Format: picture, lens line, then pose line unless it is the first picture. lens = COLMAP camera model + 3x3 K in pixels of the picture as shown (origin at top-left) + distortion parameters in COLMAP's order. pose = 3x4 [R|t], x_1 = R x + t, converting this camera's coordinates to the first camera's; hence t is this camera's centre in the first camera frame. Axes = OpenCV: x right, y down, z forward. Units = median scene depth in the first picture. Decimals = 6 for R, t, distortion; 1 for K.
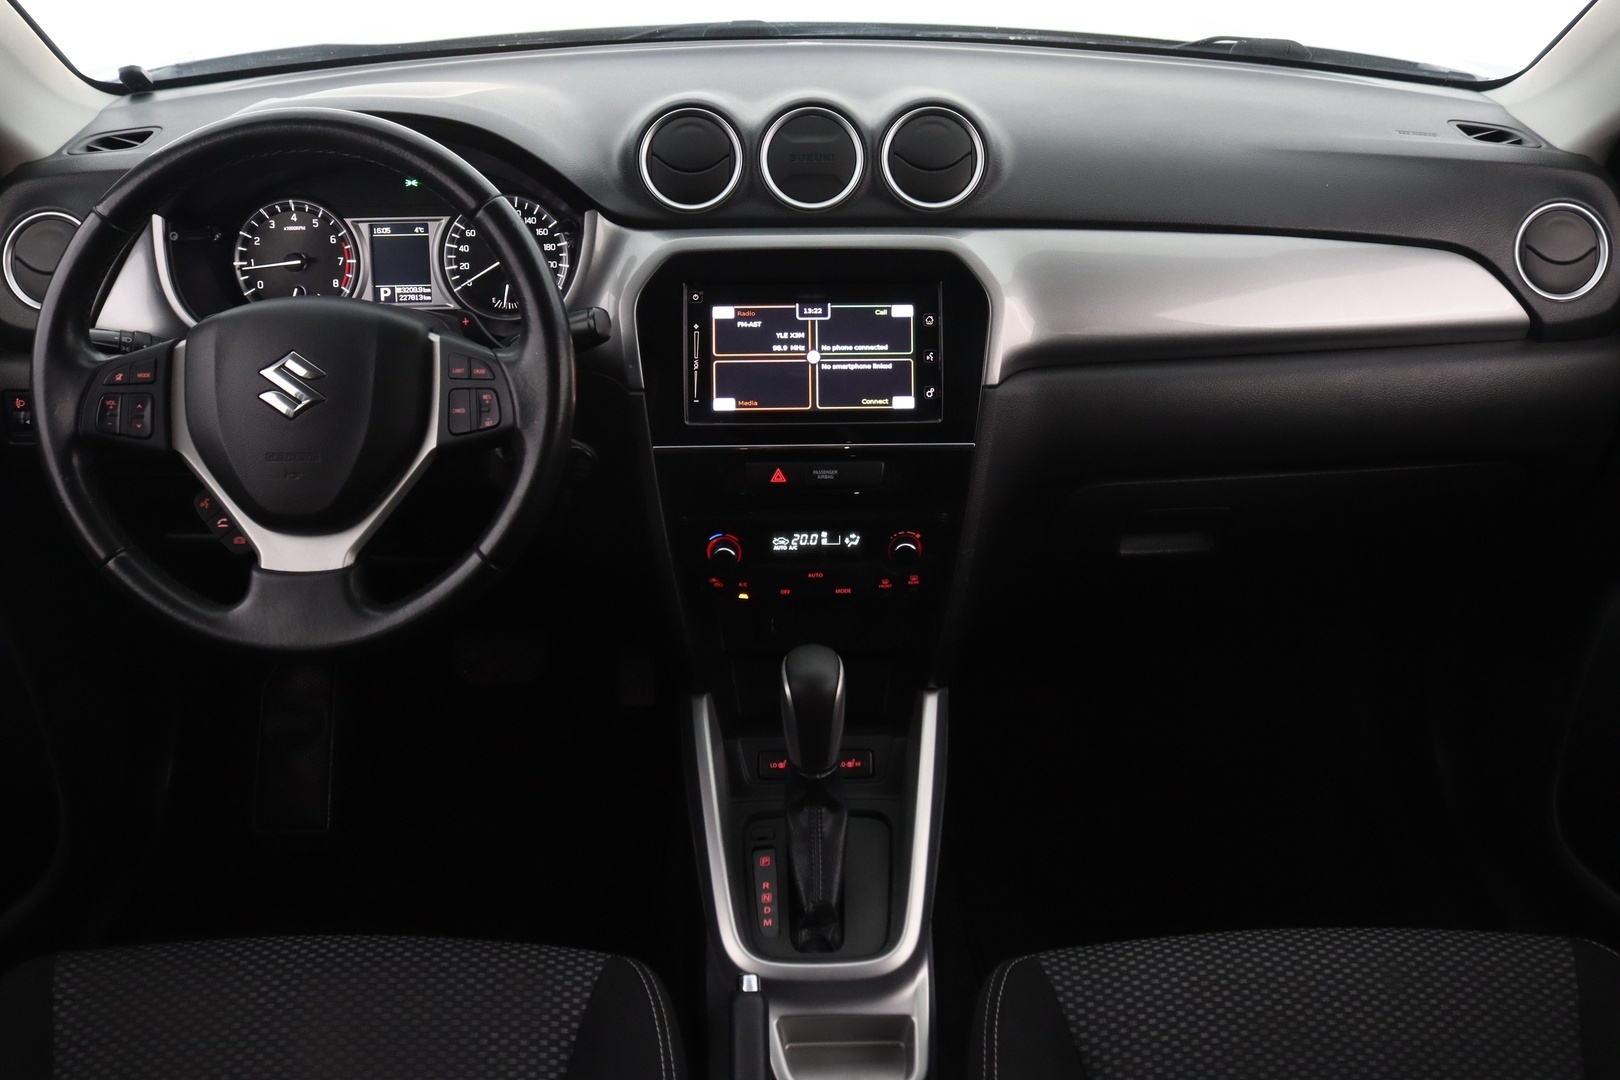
lens RADIAL K [[1571.1, 0, 817.7], [0, 1571.1, 534.3], [0, 0, 1]] dist [-0.096336, 0.000000]
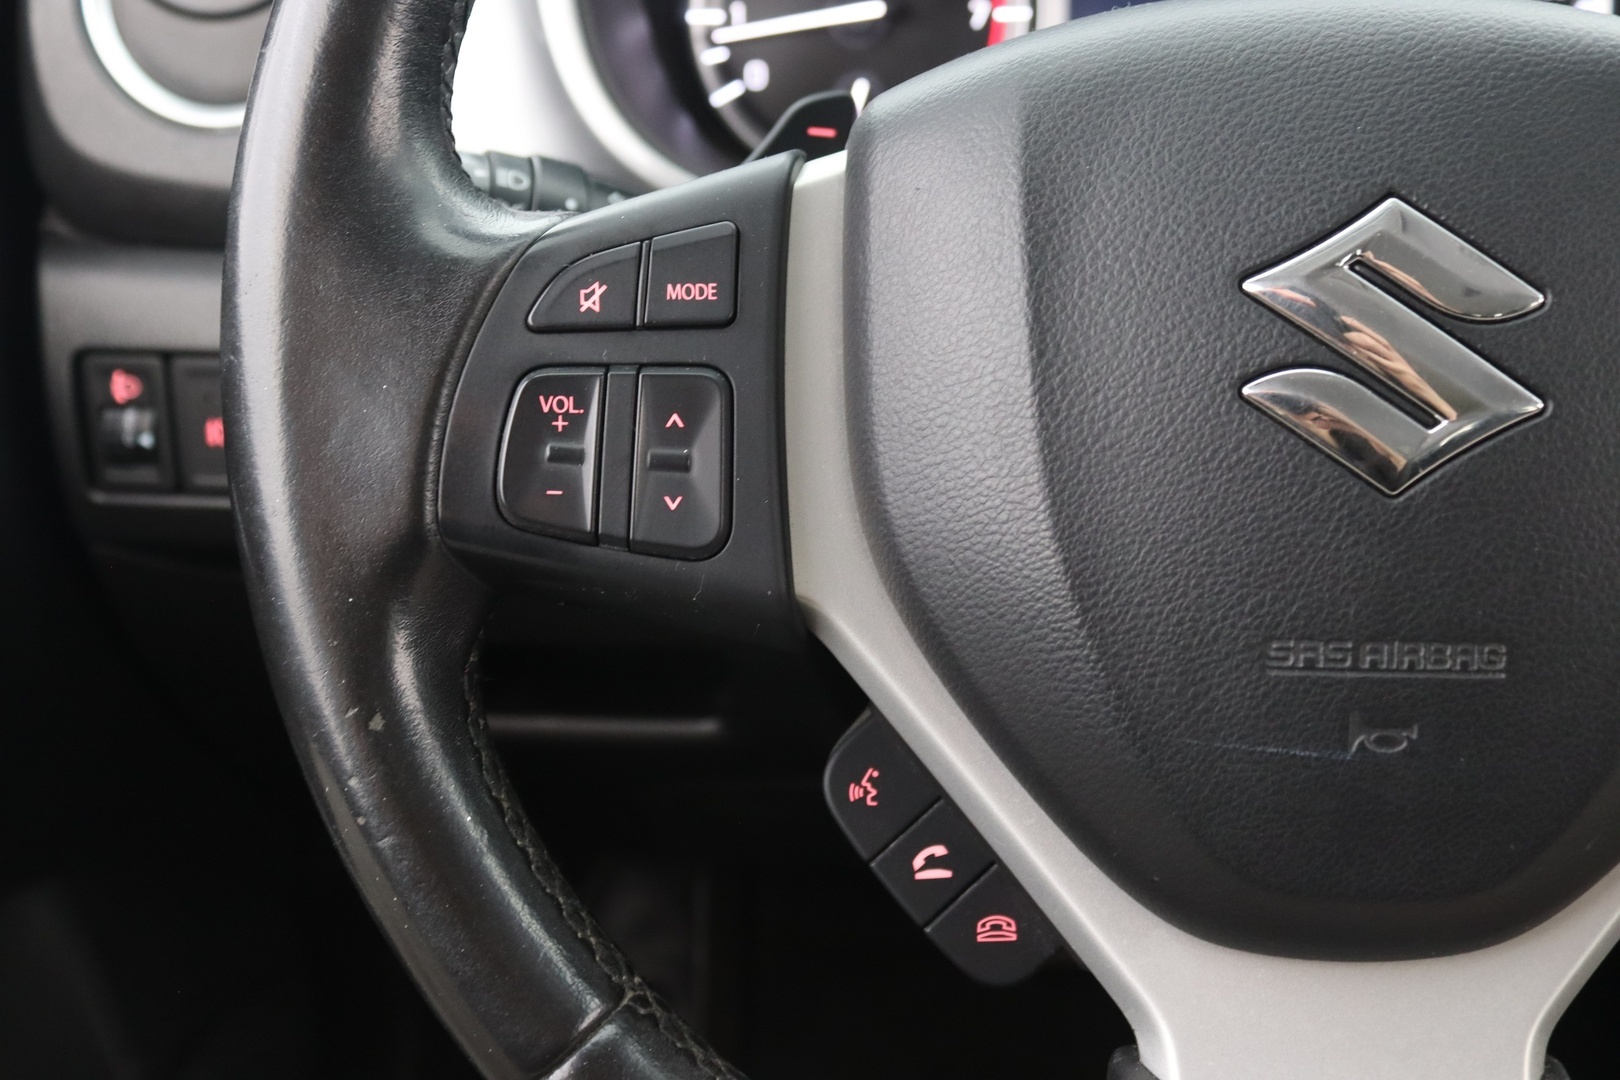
lens RADIAL K [[1720.3, 0, 805.8], [0, 1720.3, 526.9], [0, 0, 1]] dist [-0.072483, 0.000000]
pose [[0.998412, 0.014313, -0.054480, -0.349099], [-0.013974, 0.999881, 0.006600, -0.059165], [0.054568, -0.005828, 0.998493, 0.631635]]
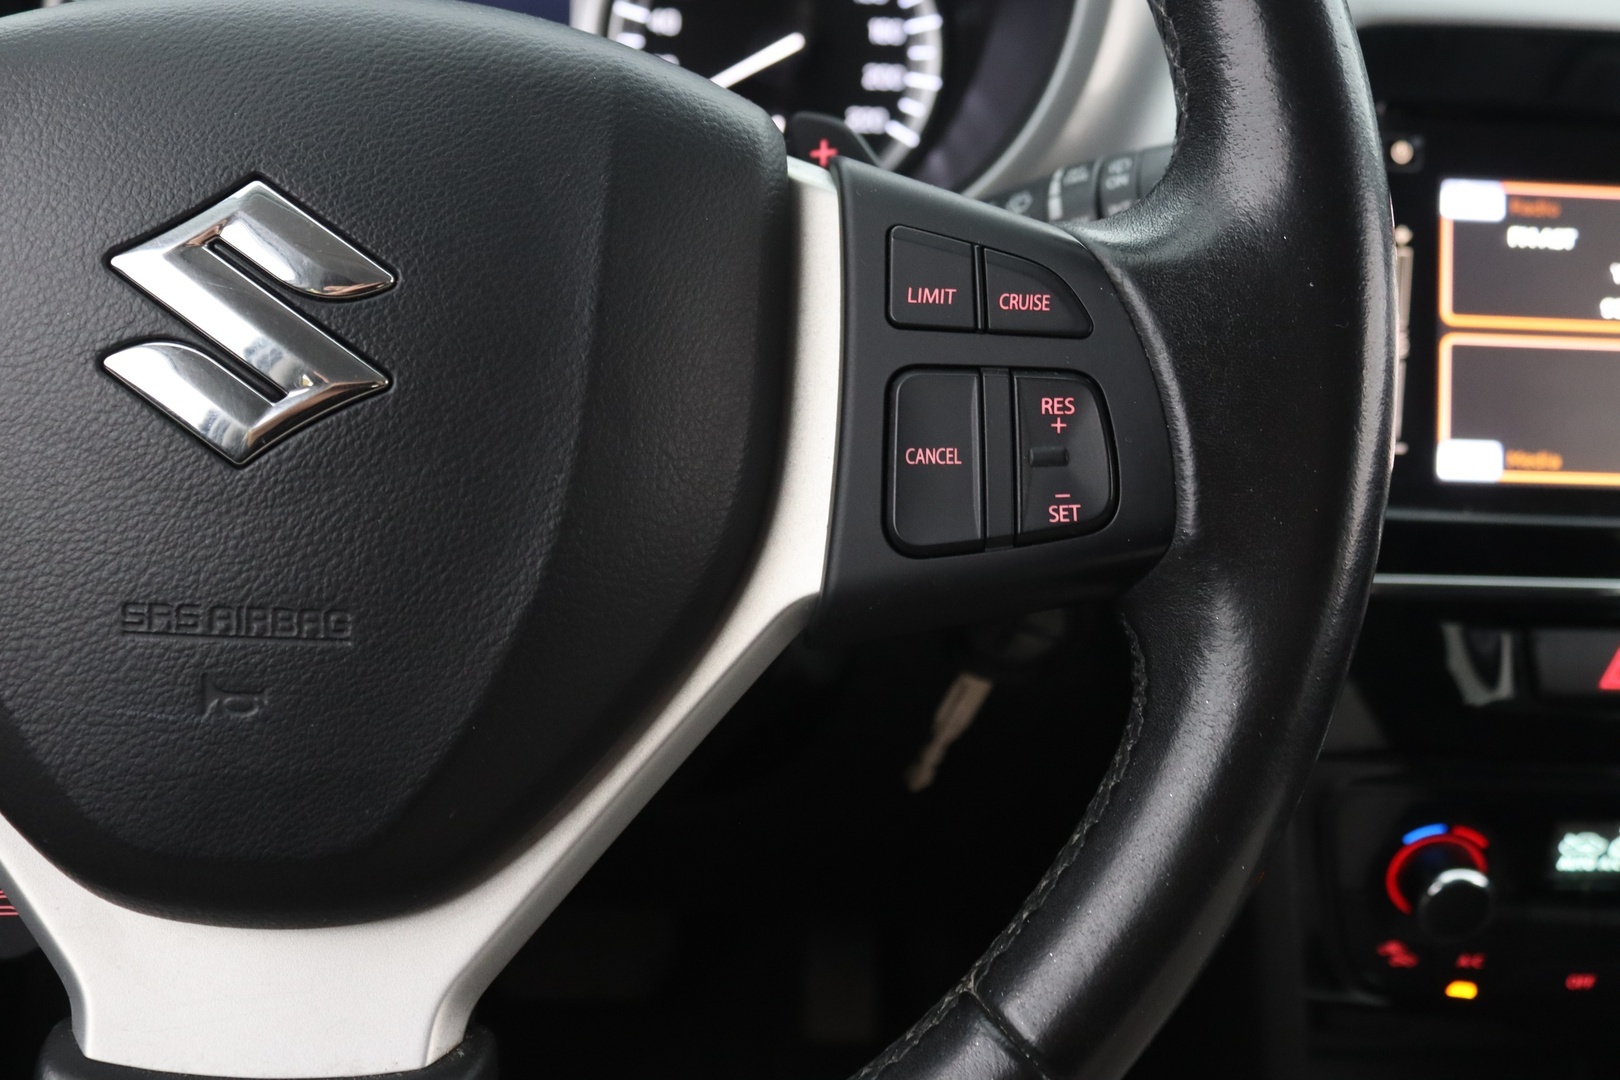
lens RADIAL K [[1720.3, 0, 812.1], [0, 1720.3, 530.1], [0, 0, 1]] dist [-0.072483, 0.000000]
pose [[0.997582, 0.034503, 0.060334, -0.226777], [-0.032578, 0.998937, -0.032610, -0.049672], [-0.061395, 0.030566, 0.997645, 0.624772]]
